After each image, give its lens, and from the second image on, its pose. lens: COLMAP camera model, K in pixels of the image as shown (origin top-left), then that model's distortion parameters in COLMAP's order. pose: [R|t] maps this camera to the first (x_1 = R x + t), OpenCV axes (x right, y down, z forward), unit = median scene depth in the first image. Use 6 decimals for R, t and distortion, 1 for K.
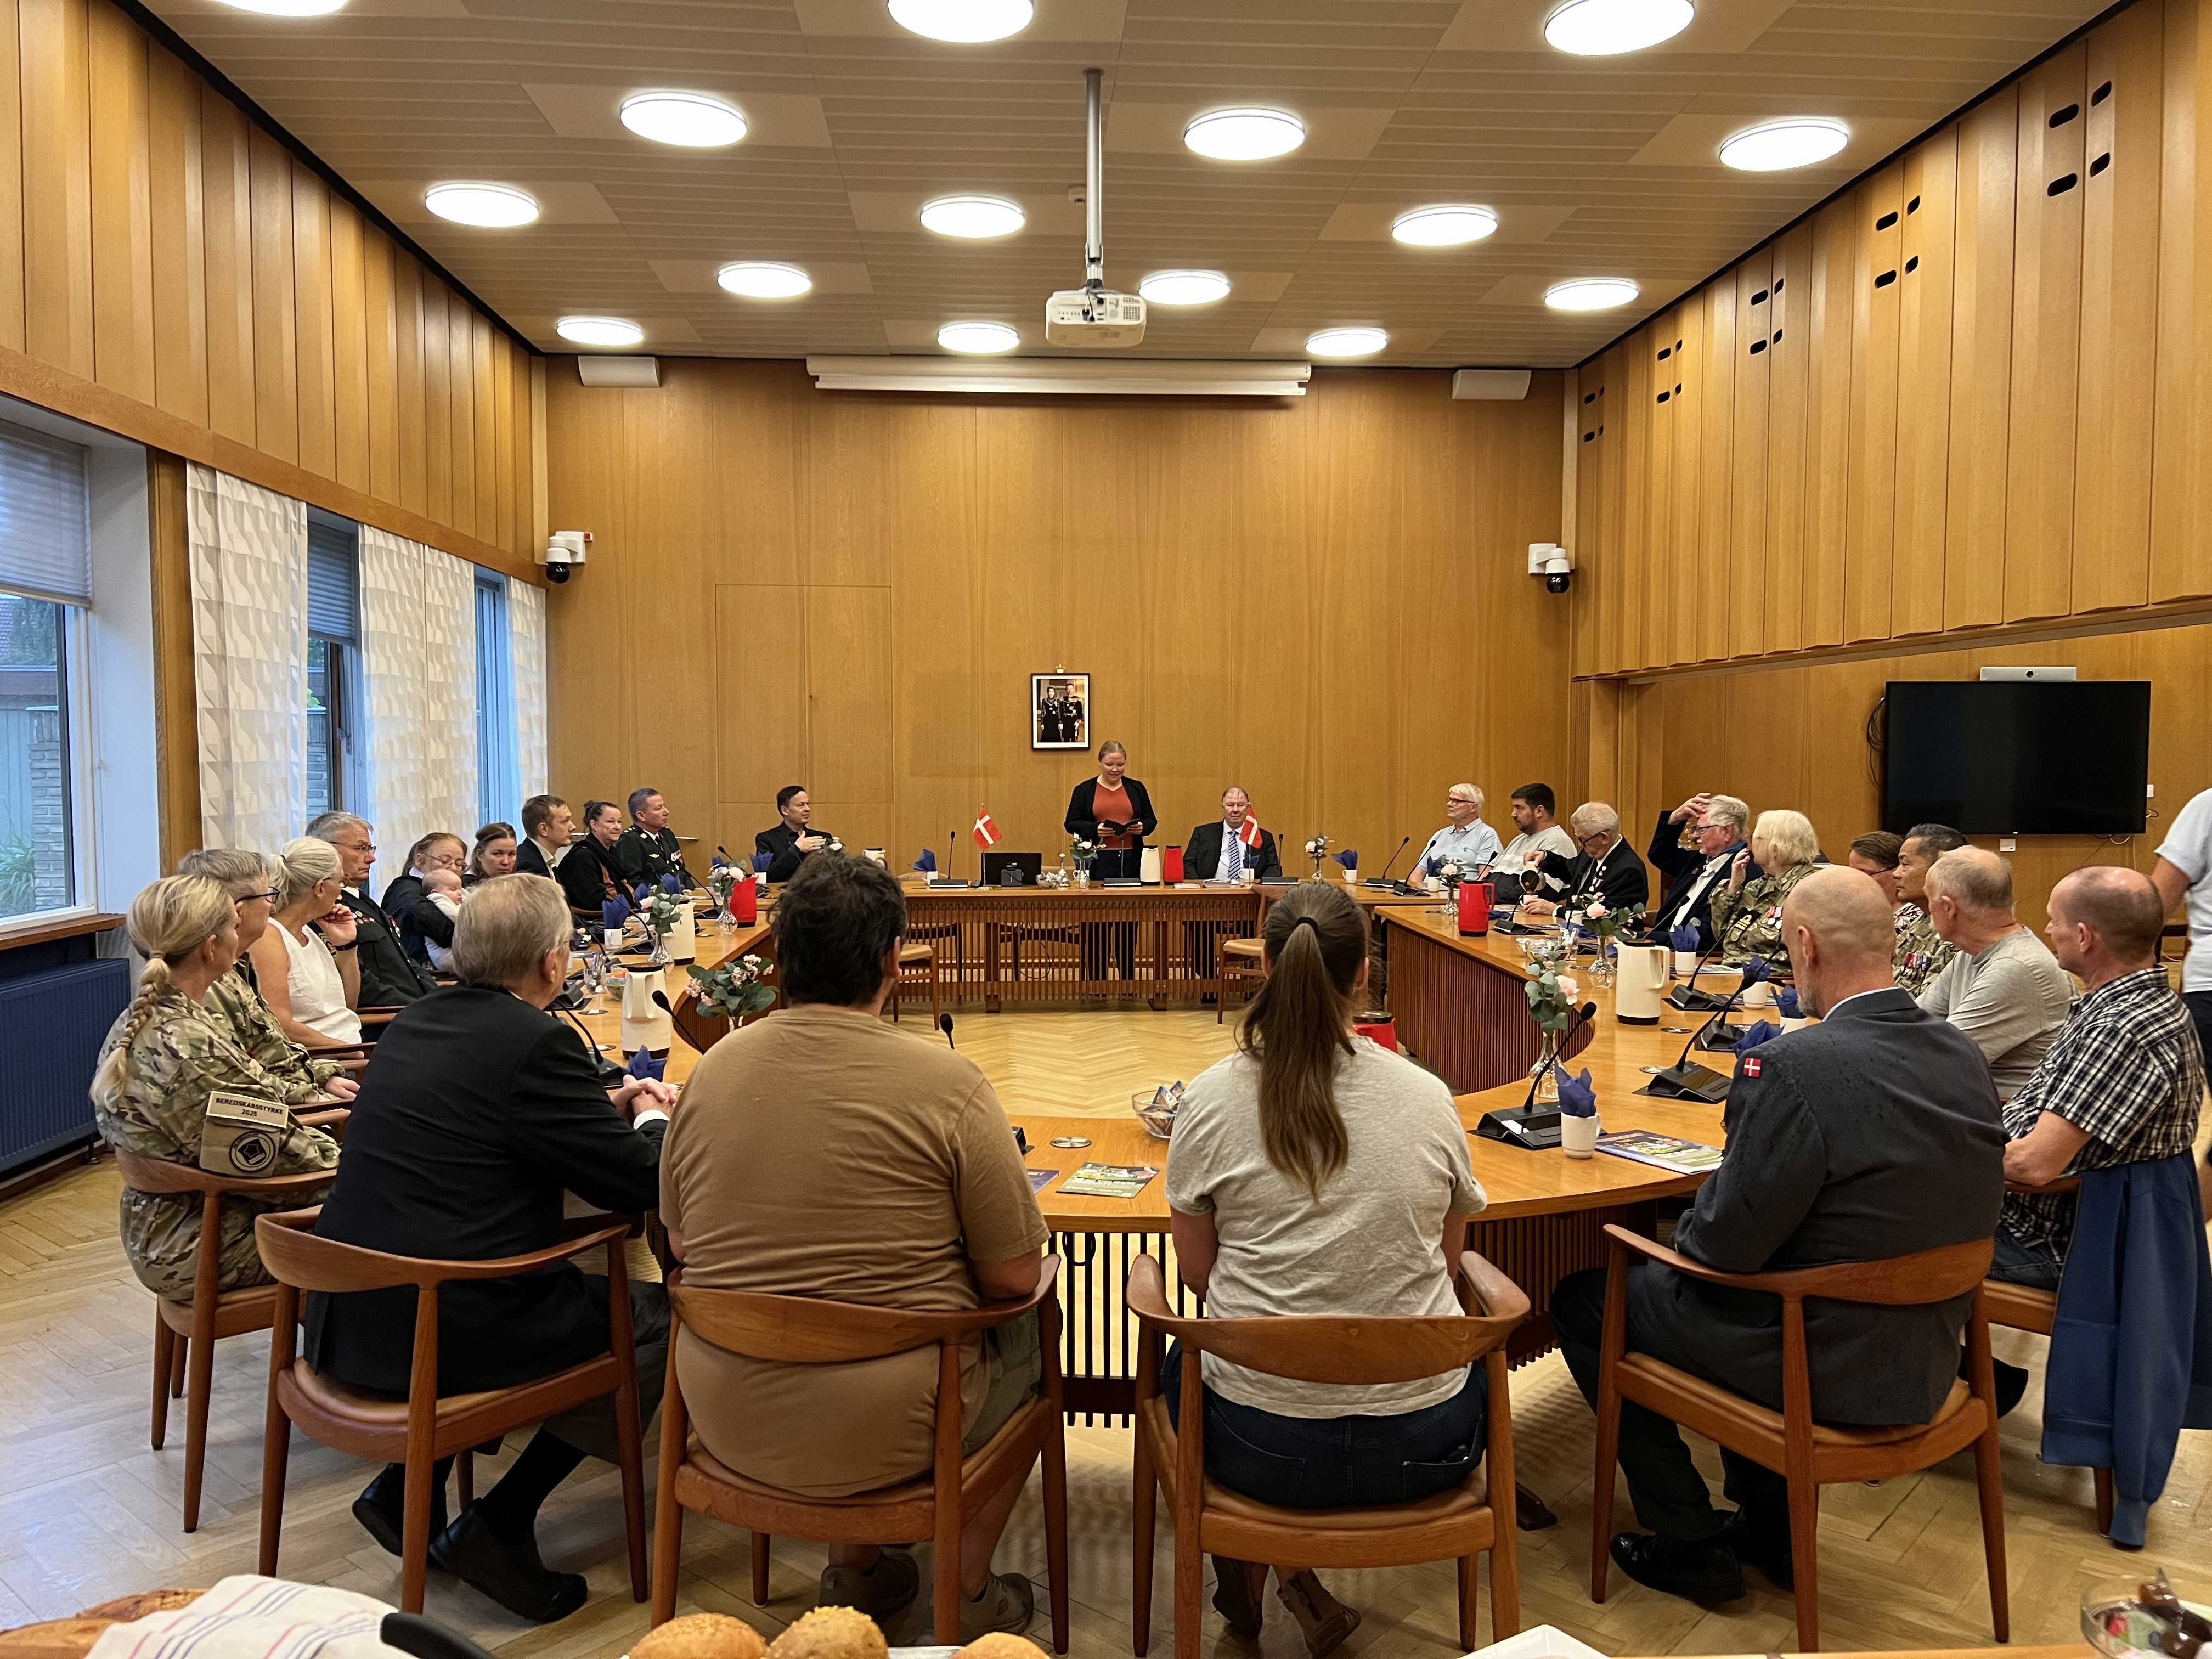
lens RADIAL K [[1683.7, 0, 1088.3], [0, 1683.7, 832.4], [0, 0, 1]] dist [0.054166, -0.059285]
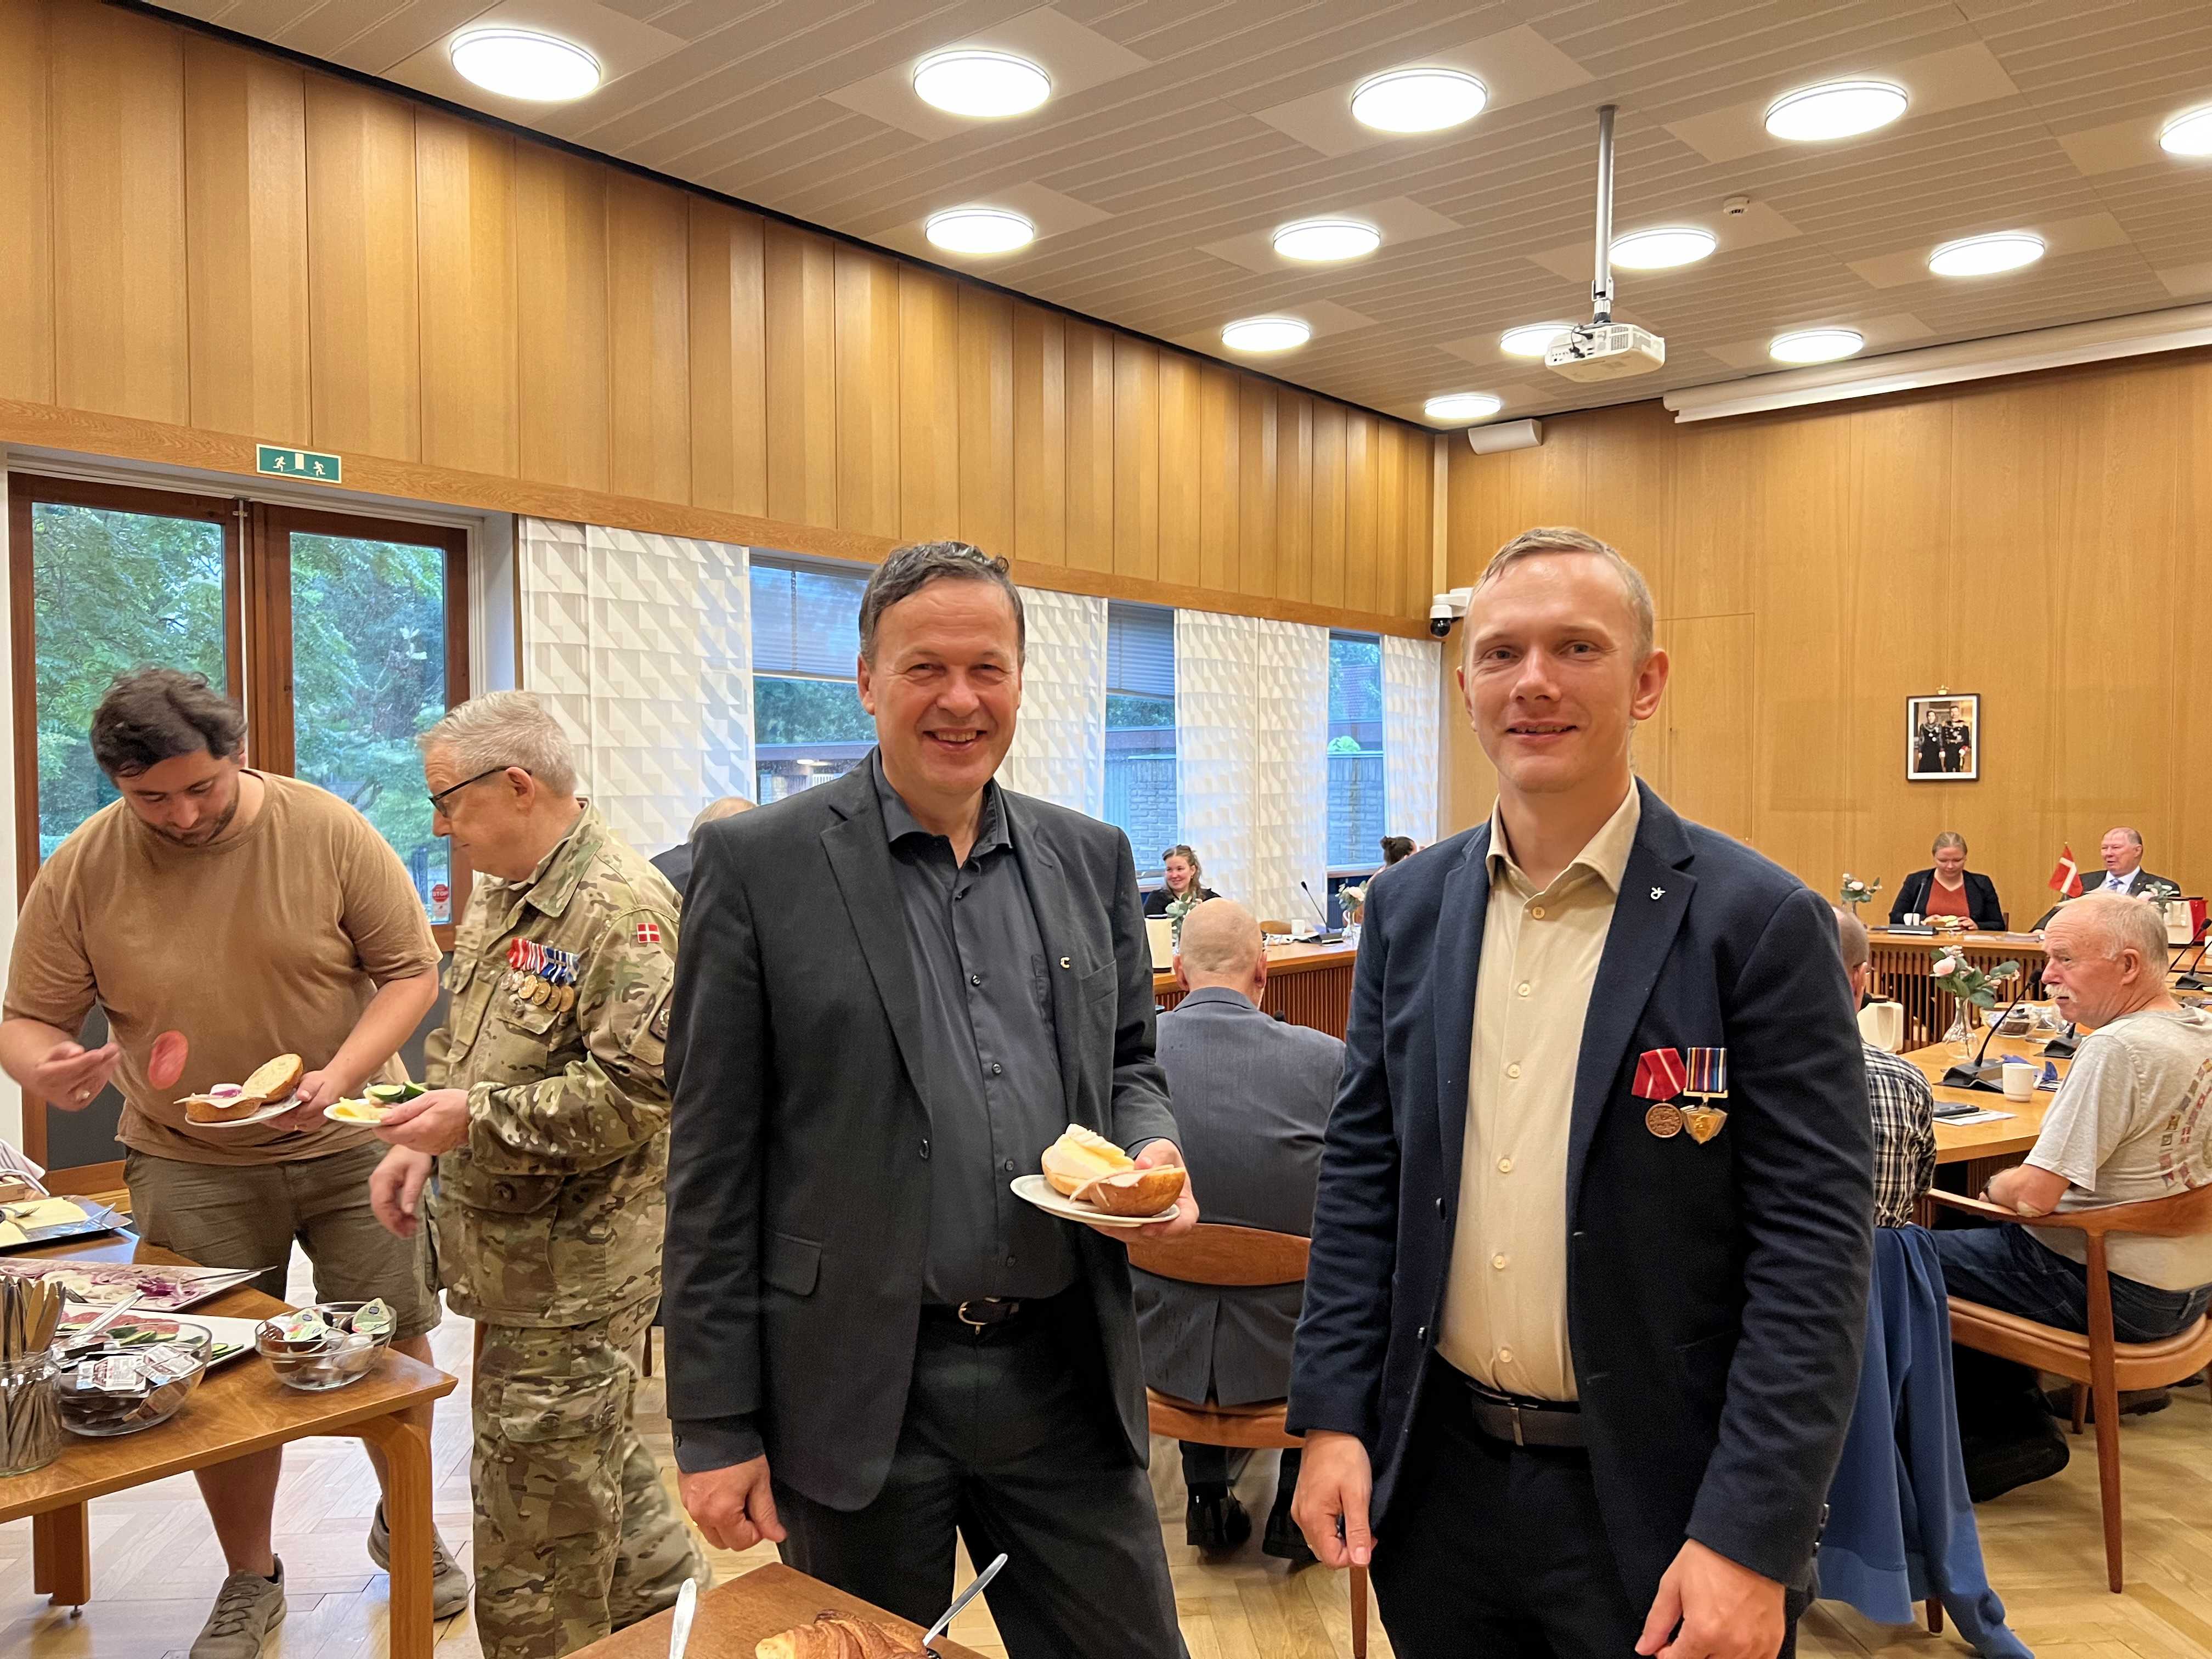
lens RADIAL K [[1695.6, 0, 1100.6], [0, 1695.6, 843.1], [0, 0, 1]] dist [0.046837, -0.052592]
pose [[0.717090, 0.018322, -0.696740, 0.310206], [-0.028556, 0.999587, -0.003104, -0.000608], [0.696395, 0.022122, 0.717317, 0.042286]]
